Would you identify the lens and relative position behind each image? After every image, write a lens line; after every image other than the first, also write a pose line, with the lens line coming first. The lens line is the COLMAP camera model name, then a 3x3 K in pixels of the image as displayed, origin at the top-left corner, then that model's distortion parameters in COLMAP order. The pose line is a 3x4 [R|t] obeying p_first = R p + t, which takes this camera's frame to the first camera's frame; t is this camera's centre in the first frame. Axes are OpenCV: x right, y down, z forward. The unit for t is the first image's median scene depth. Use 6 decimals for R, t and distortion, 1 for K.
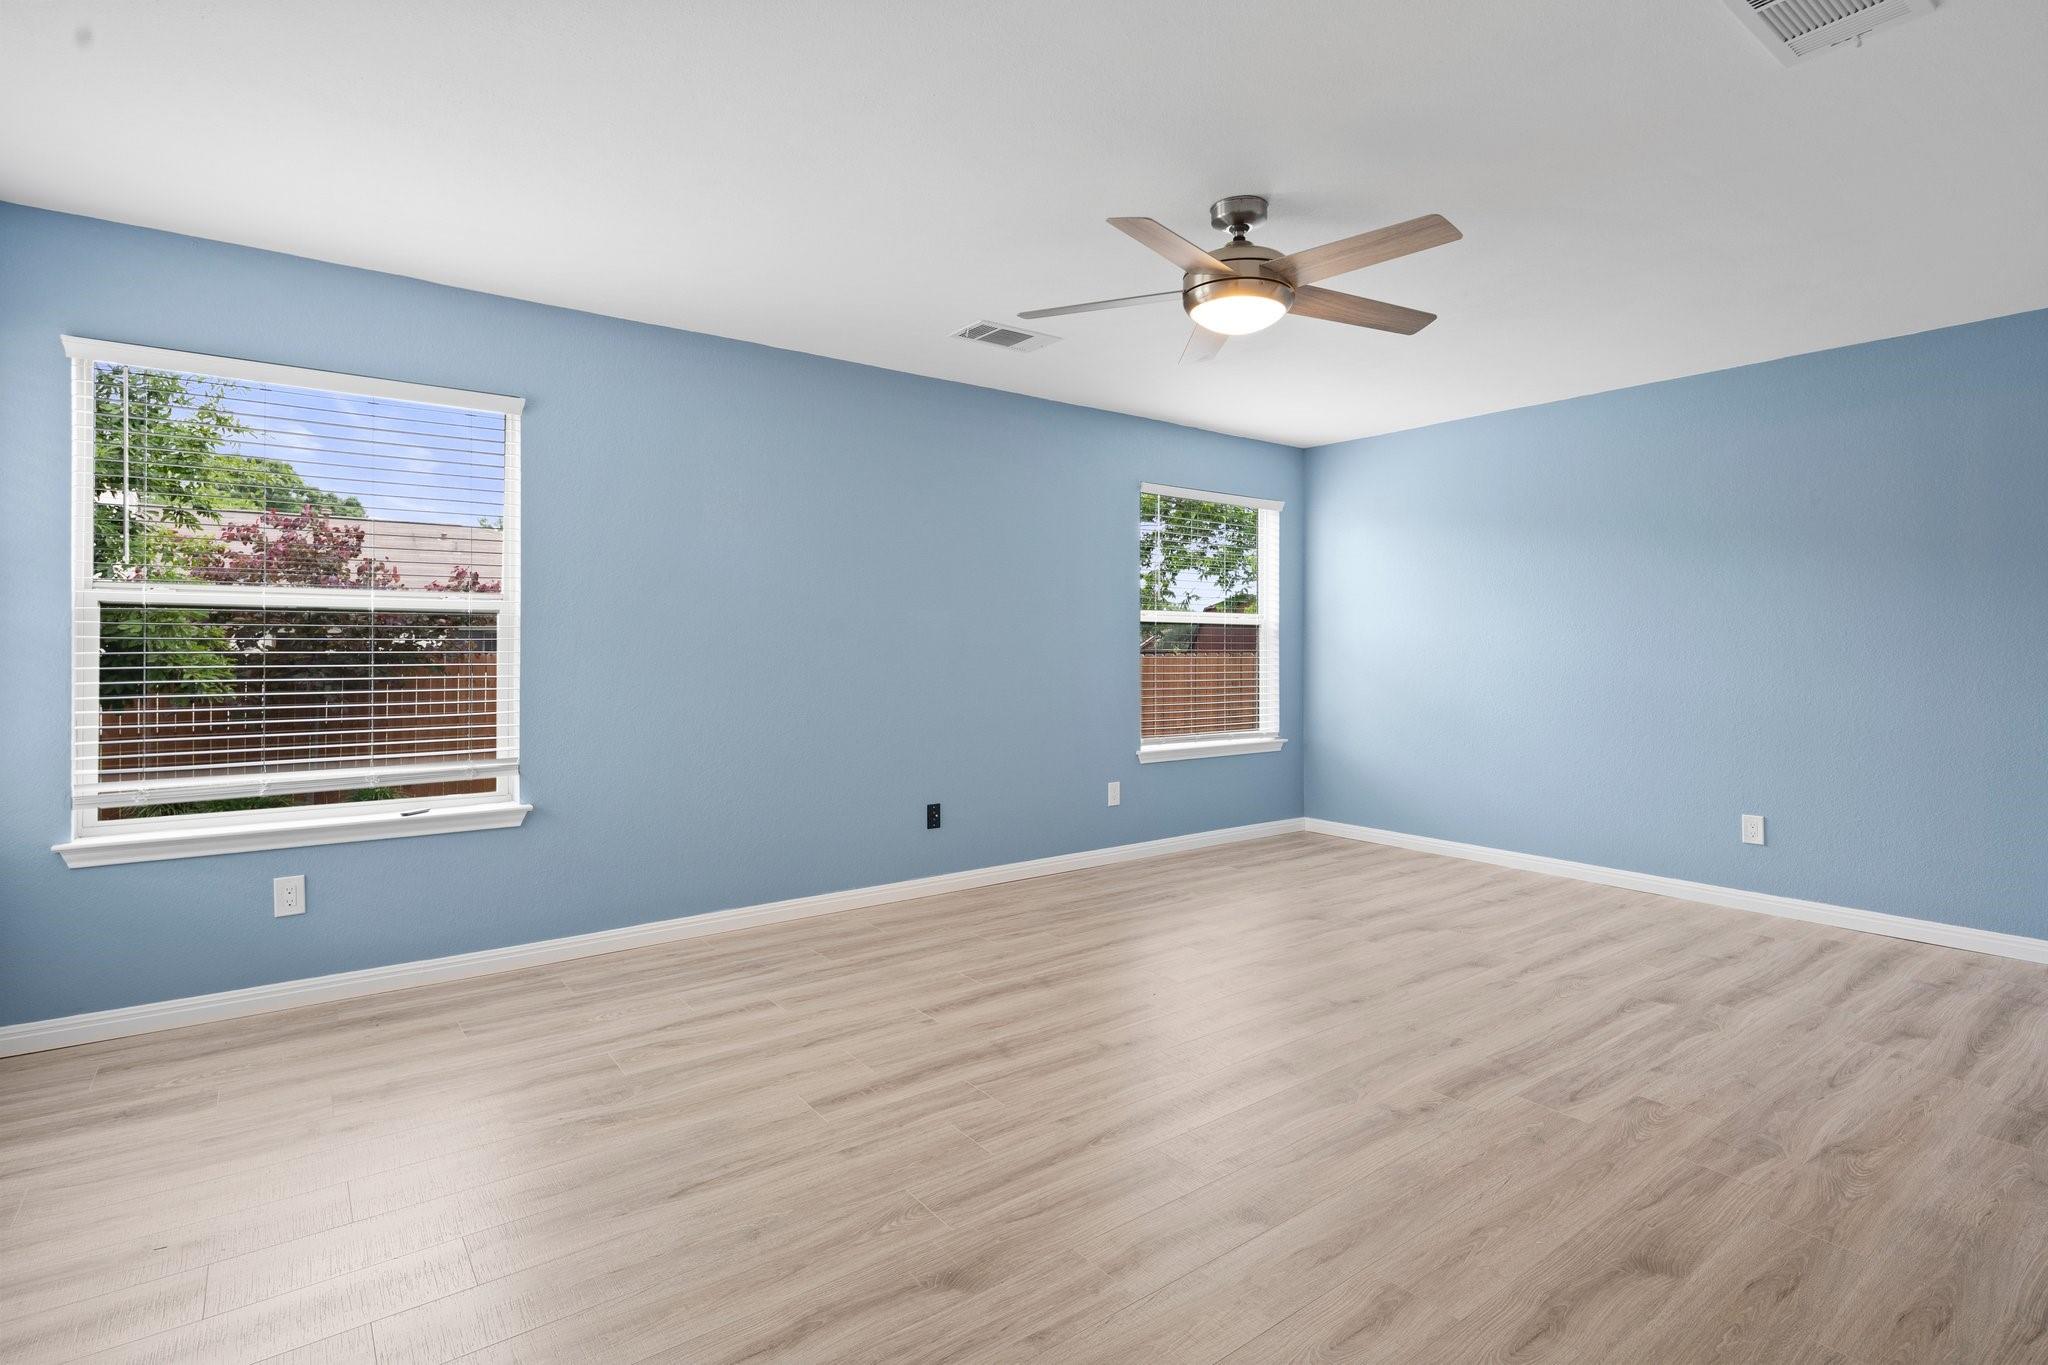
lens RADIAL K [[998.7, 0, 1024.6], [0, 998.7, 666.0], [0, 0, 1]] dist [0.002843, -0.000372]
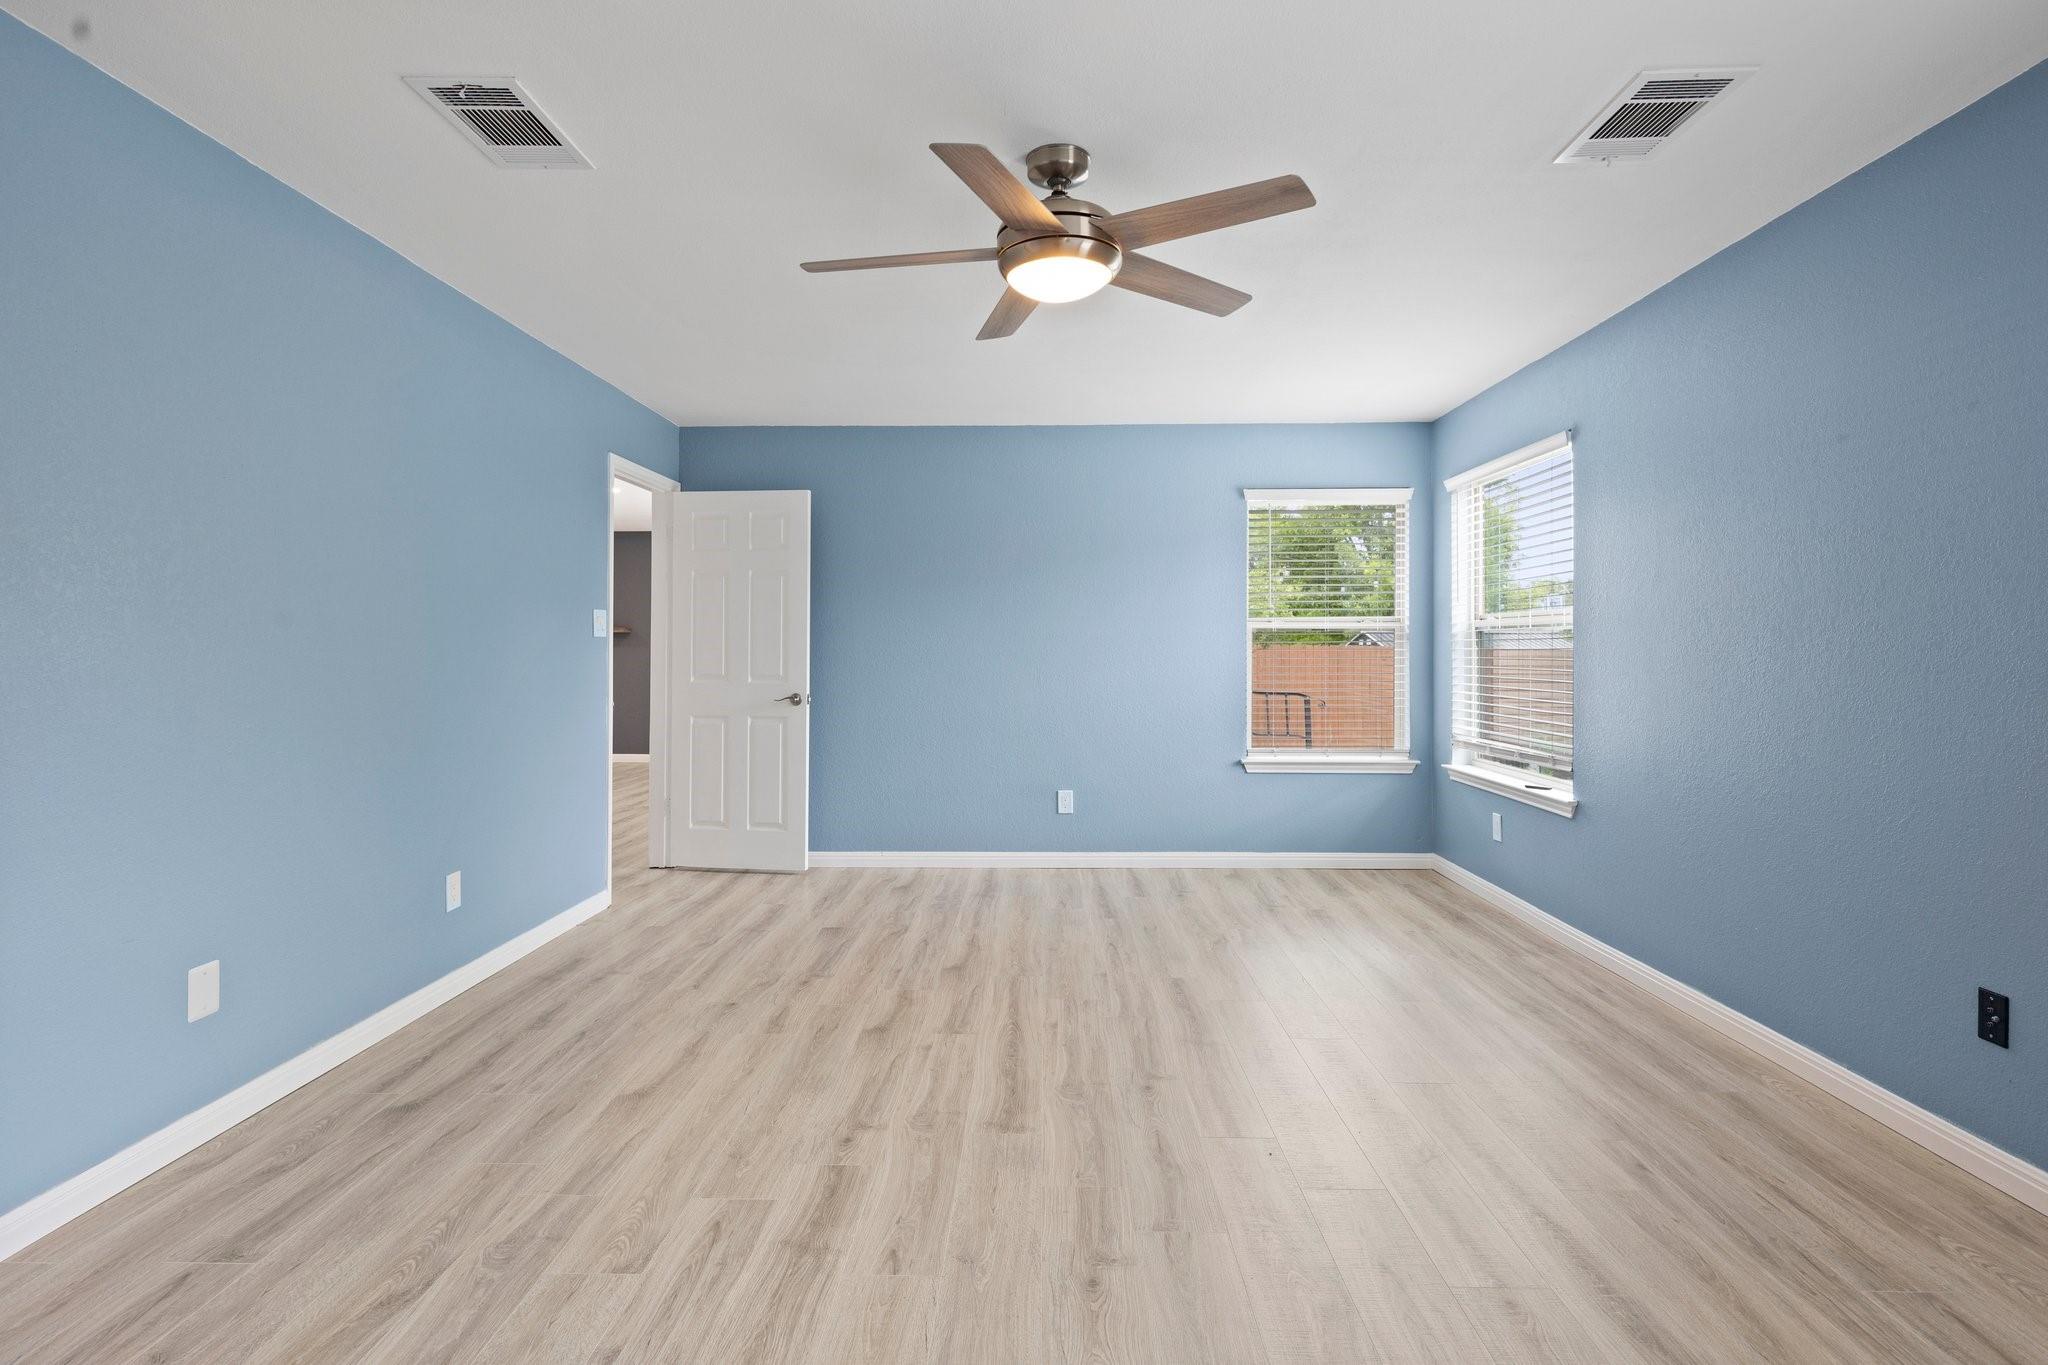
lens RADIAL K [[996.7, 0, 1023.2], [0, 996.7, 707.4], [0, 0, 1]] dist [0.000897, -0.000945]
pose [[-0.617944, 0.041990, -0.785100, 1.062087], [-0.020705, 0.997357, 0.069639, -0.038490], [0.785950, 0.059288, -0.615441, 1.753856]]
